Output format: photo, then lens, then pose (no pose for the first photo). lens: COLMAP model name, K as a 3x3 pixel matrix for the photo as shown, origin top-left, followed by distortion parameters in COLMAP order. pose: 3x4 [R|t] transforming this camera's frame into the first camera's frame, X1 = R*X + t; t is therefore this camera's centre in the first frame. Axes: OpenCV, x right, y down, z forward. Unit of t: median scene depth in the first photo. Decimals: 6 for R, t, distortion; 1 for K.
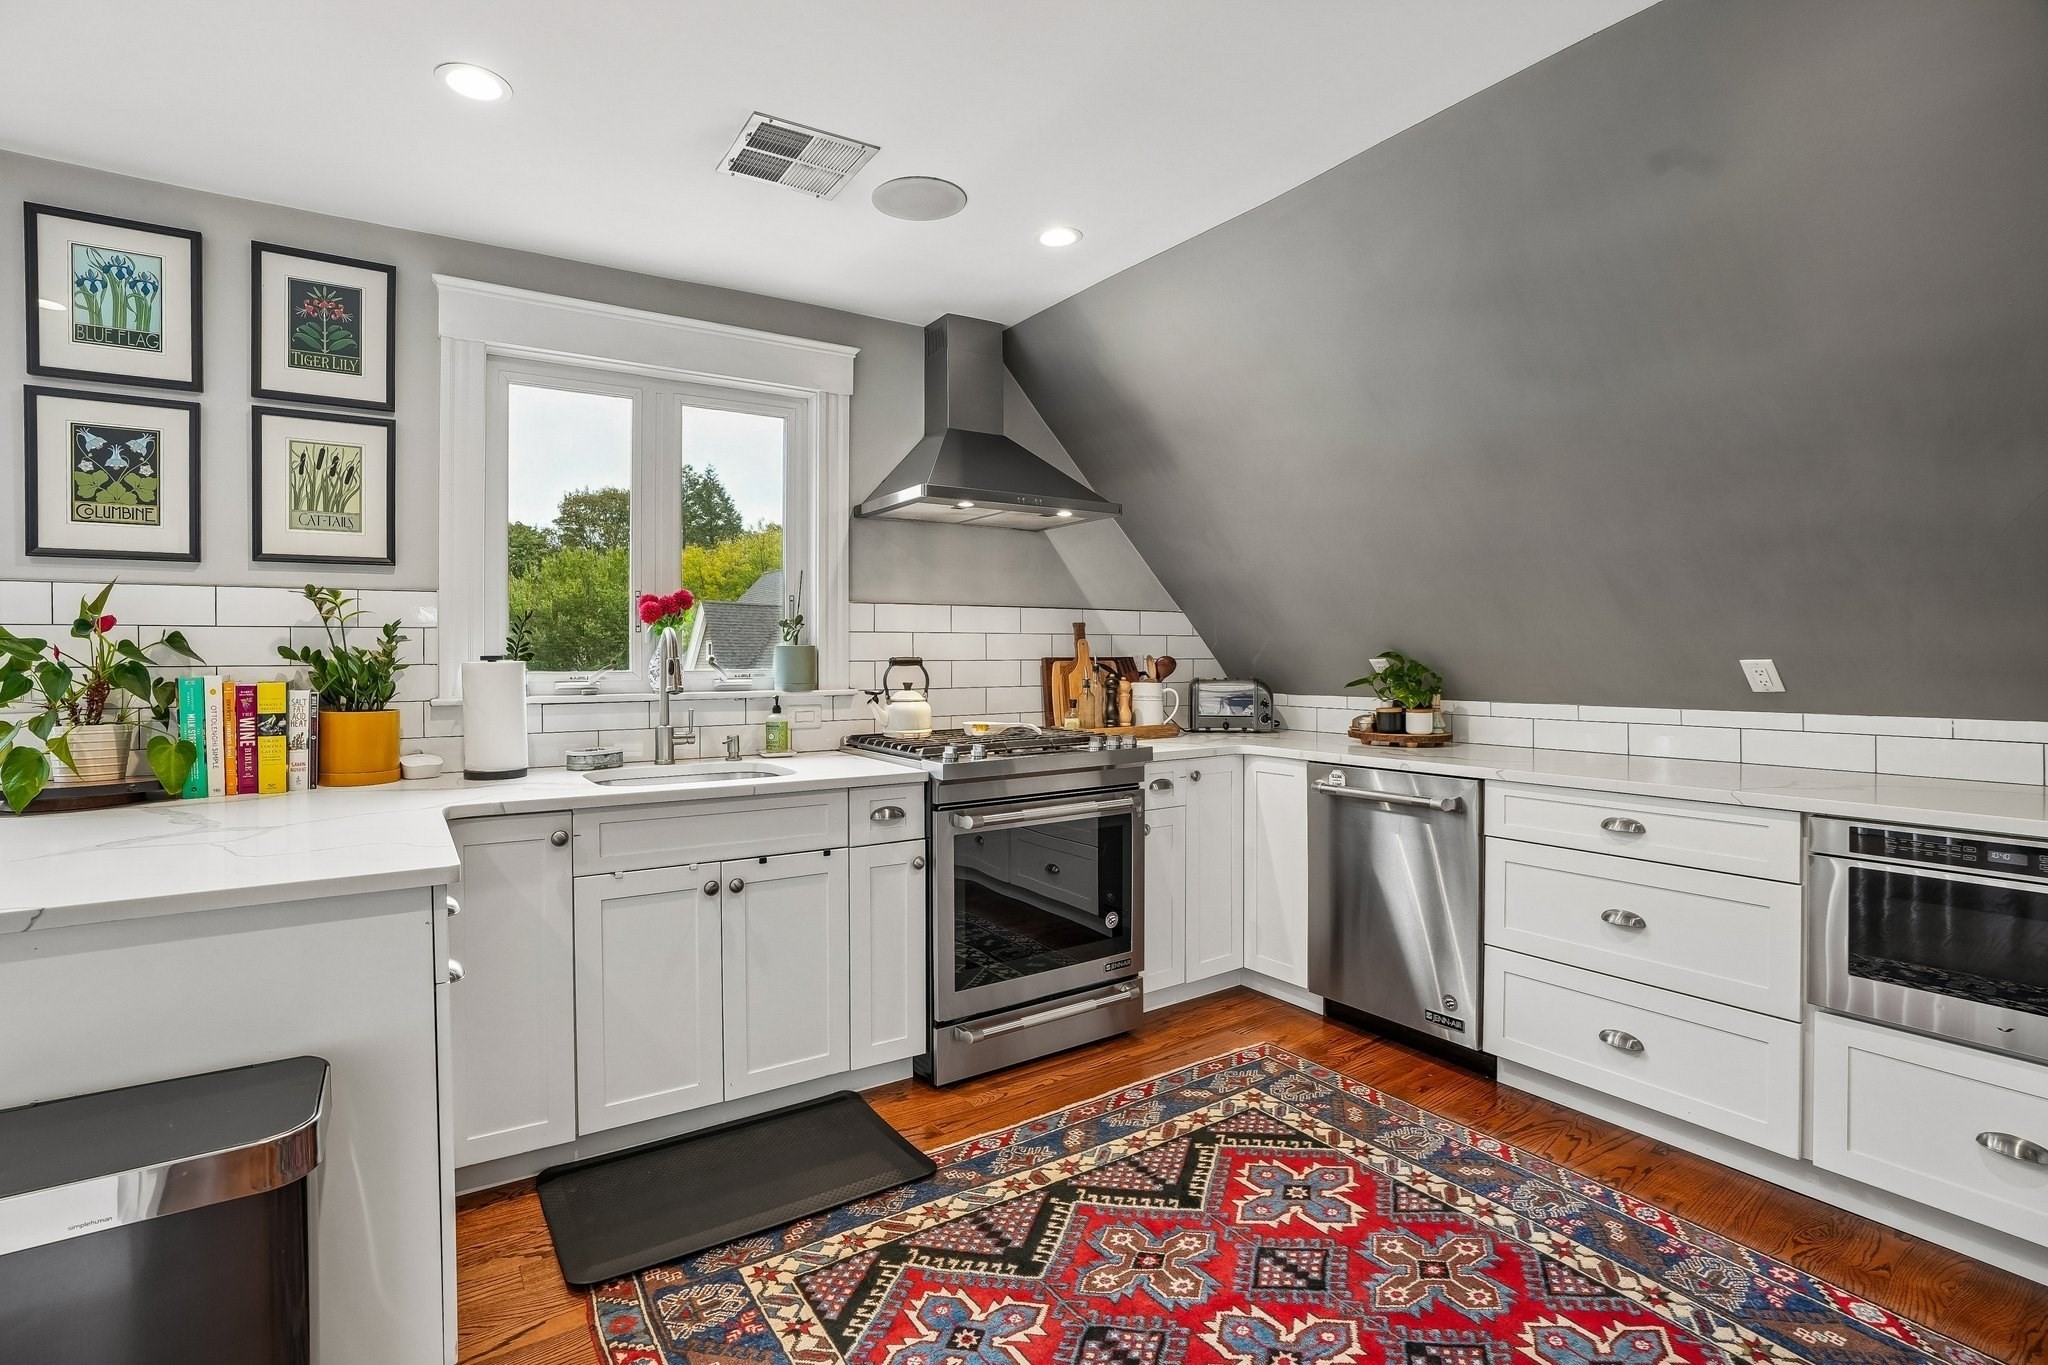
lens RADIAL K [[956.5, 0, 1010.6], [0, 956.5, 659.8], [0, 0, 1]] dist [-0.070234, 0.028951]
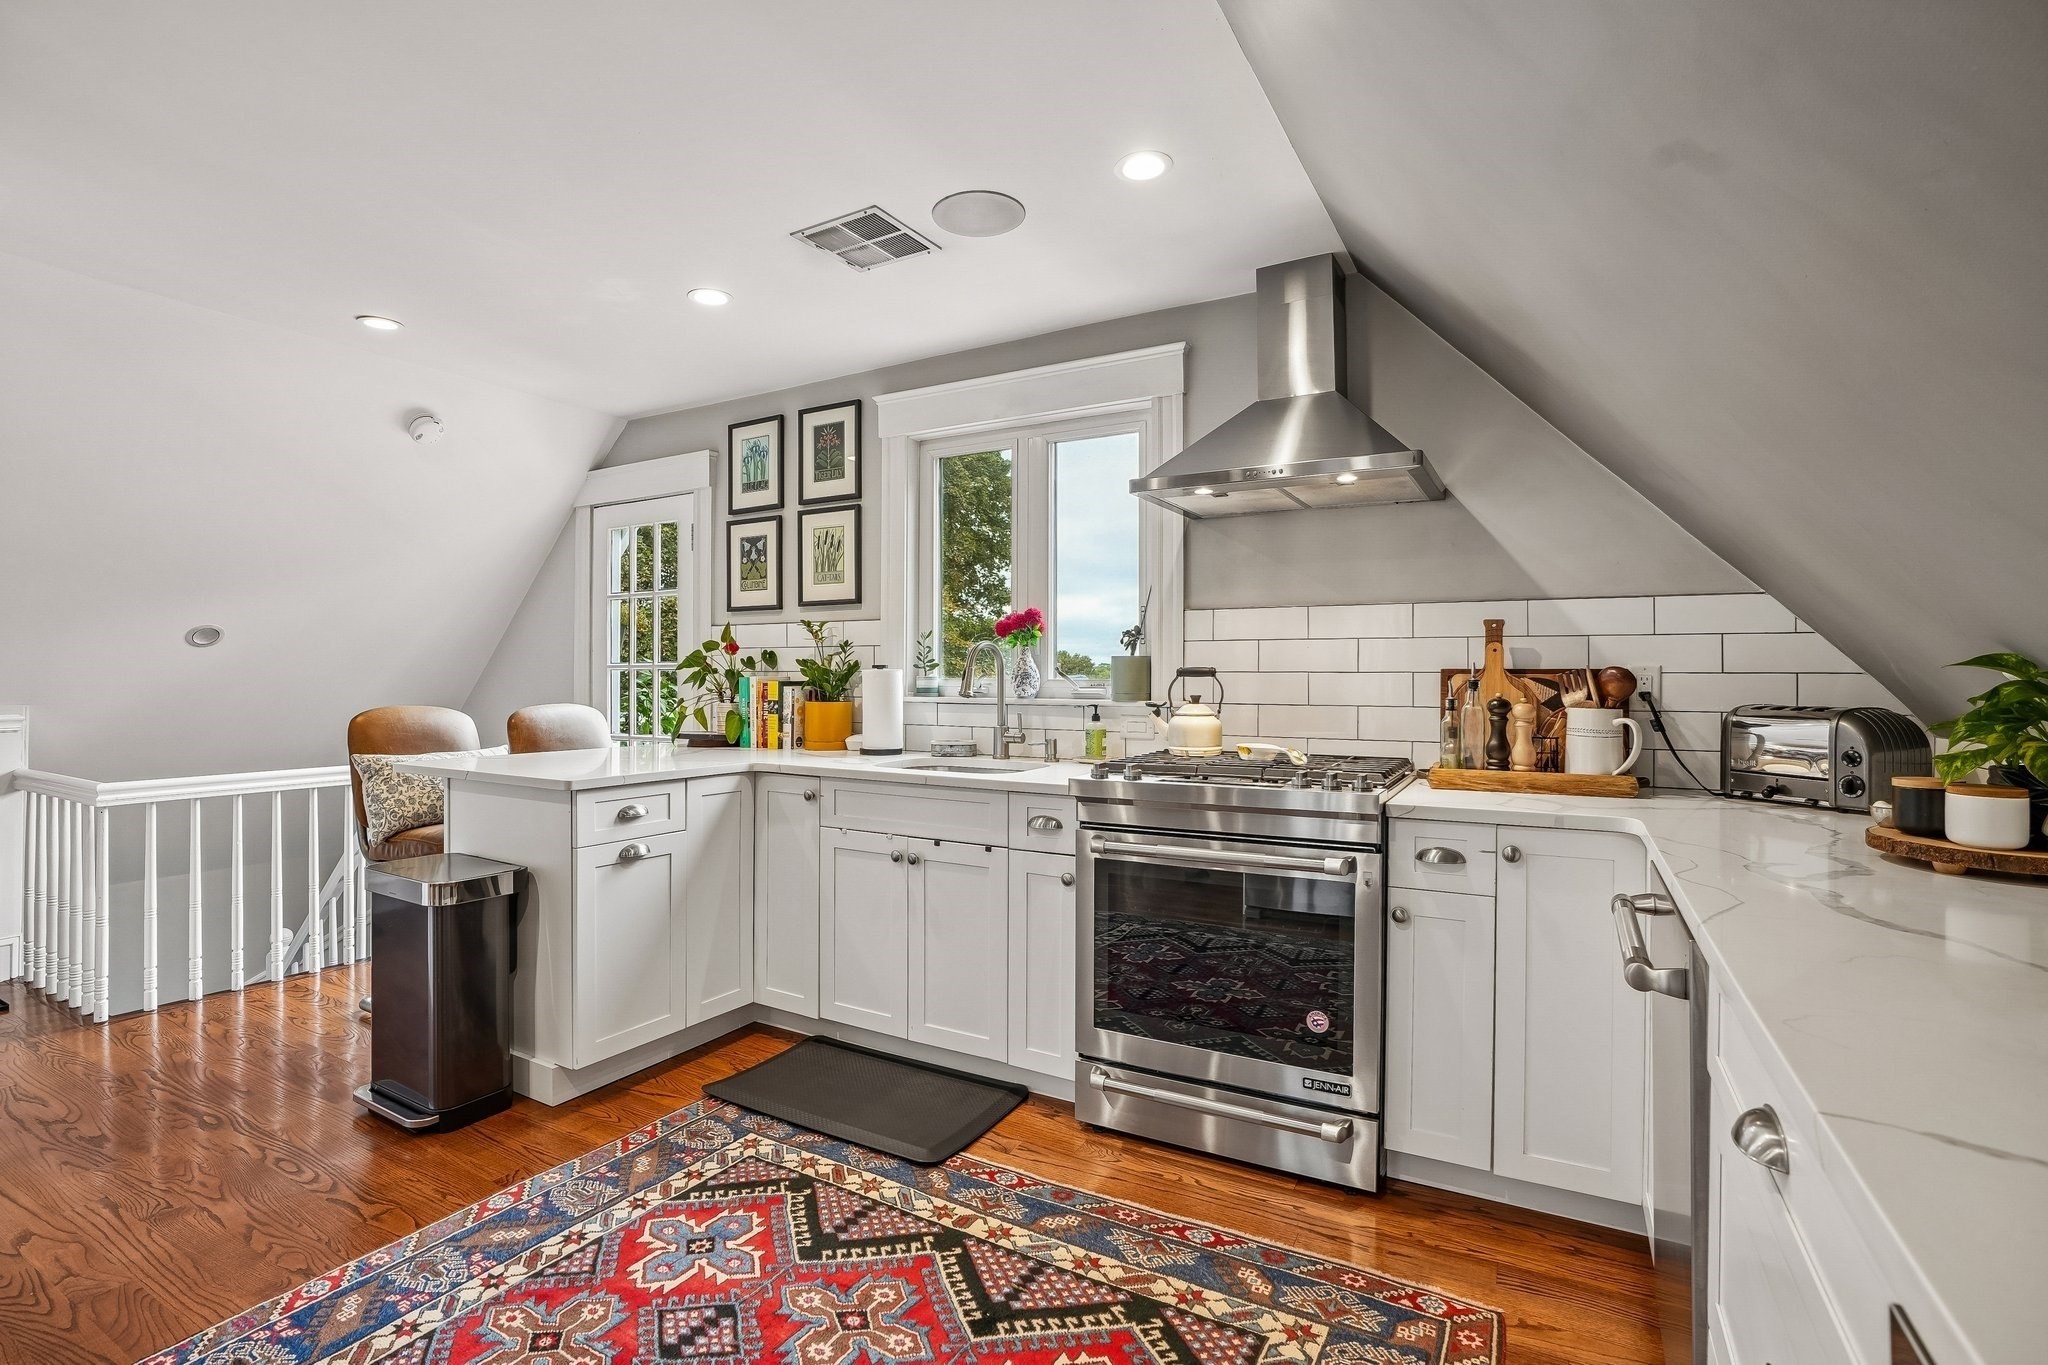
lens RADIAL K [[956.5, 0, 1010.6], [0, 956.5, 659.8], [0, 0, 1]] dist [-0.070234, 0.028951]
pose [[0.445831, -0.007177, -0.895088, 0.835285], [-0.008803, 0.999884, -0.012402, 0.004443], [0.895074, 0.013409, 0.445717, 0.581342]]
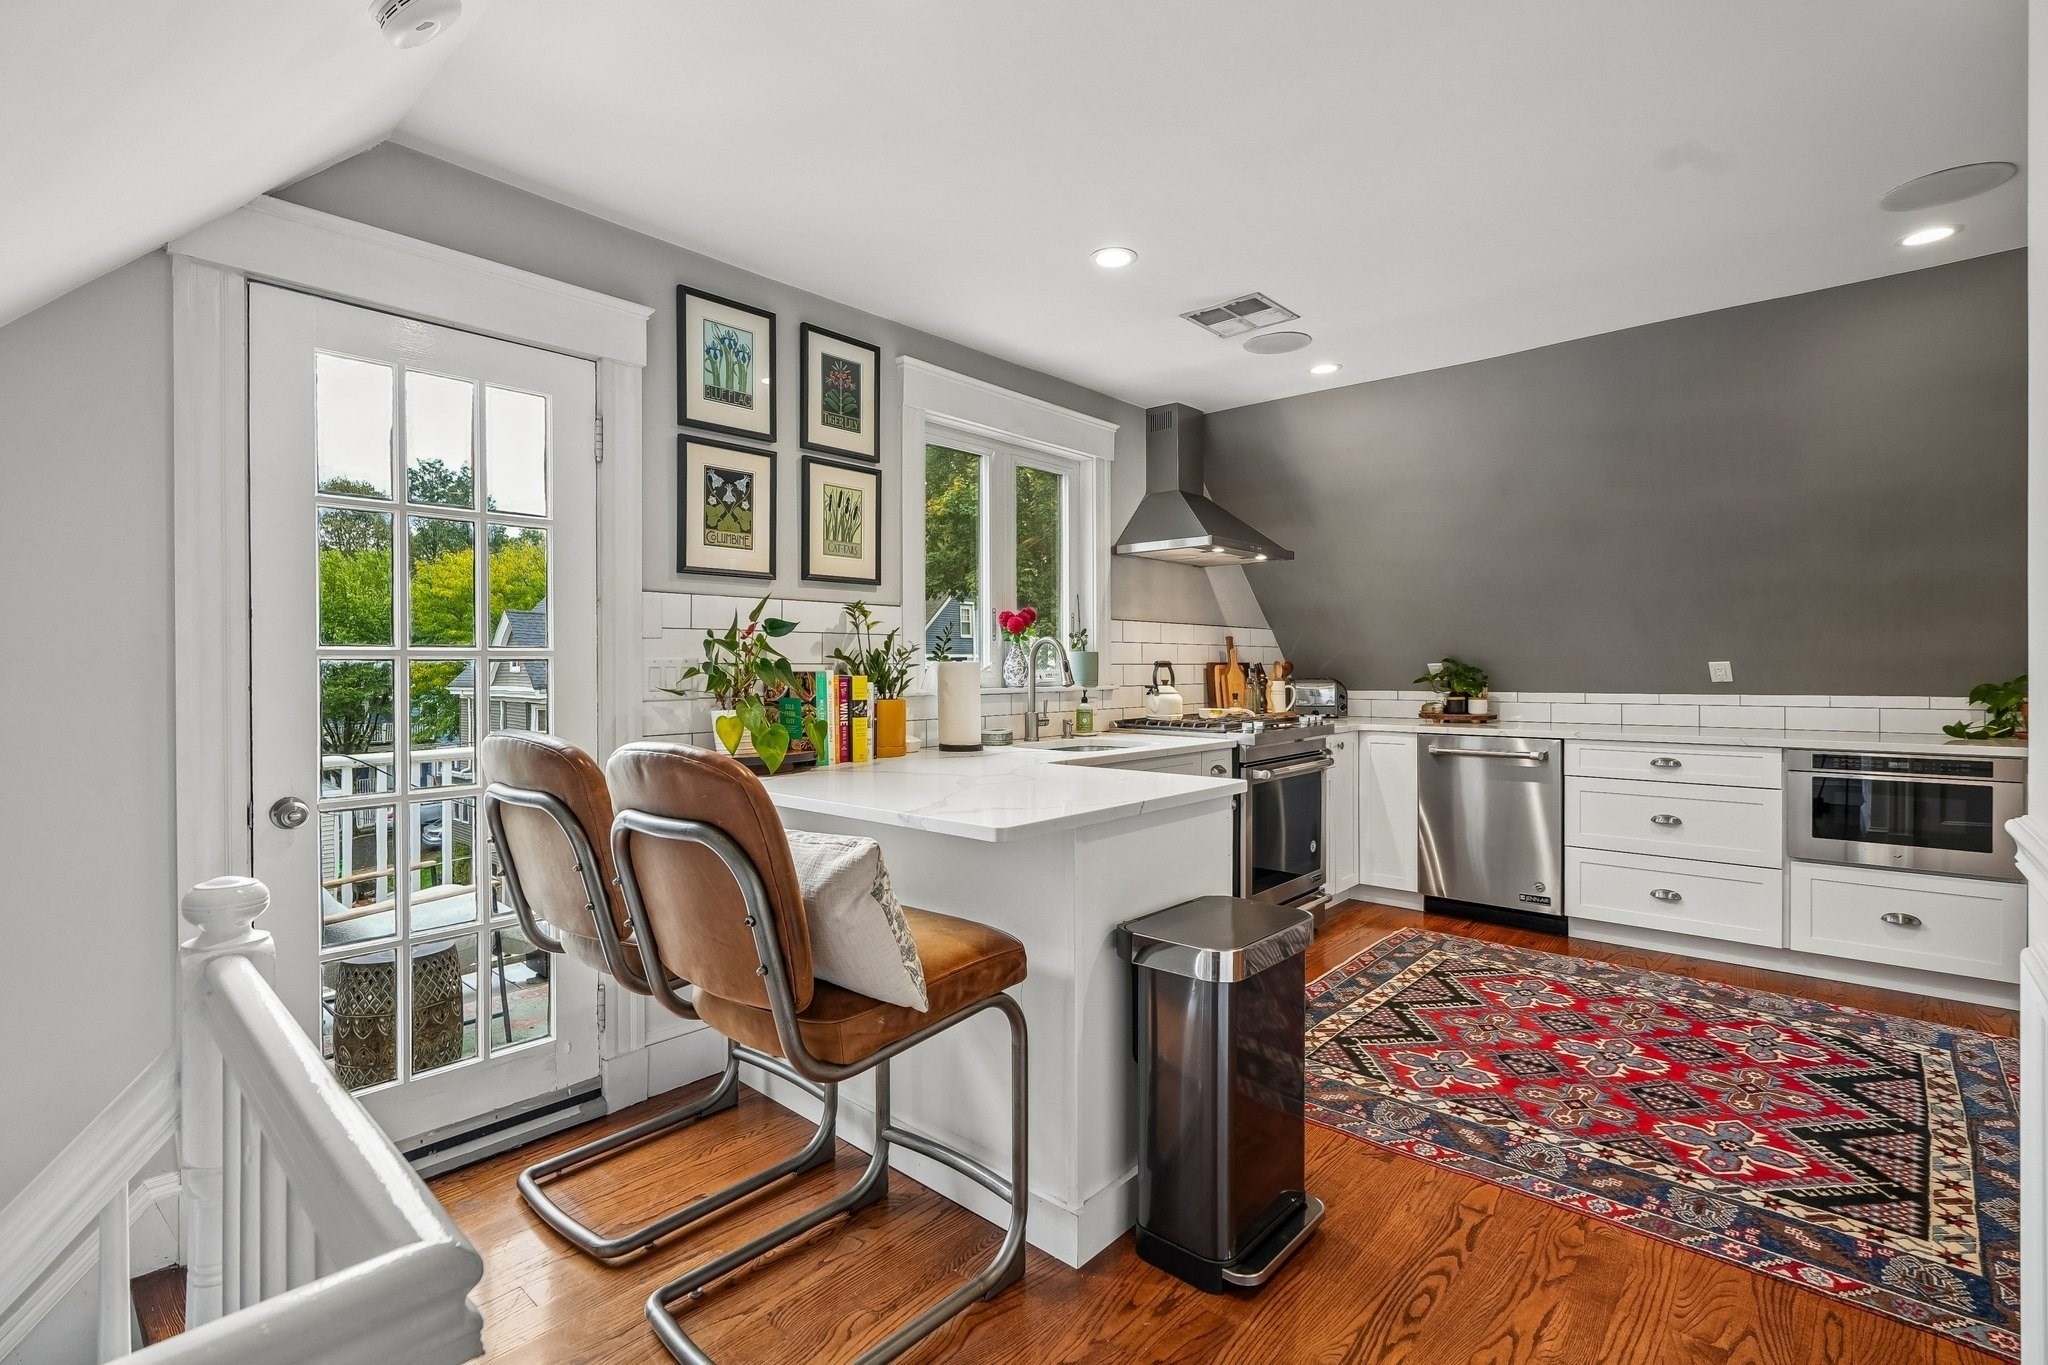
lens RADIAL K [[931.6, 0, 1017.1], [0, 931.6, 678.8], [0, 0, 1]] dist [-0.001776, 0.001018]
pose [[0.967756, -0.002480, 0.251877, -0.850815], [0.001142, 0.999984, 0.005460, 0.020509], [-0.251887, -0.004997, 0.967744, -0.292747]]
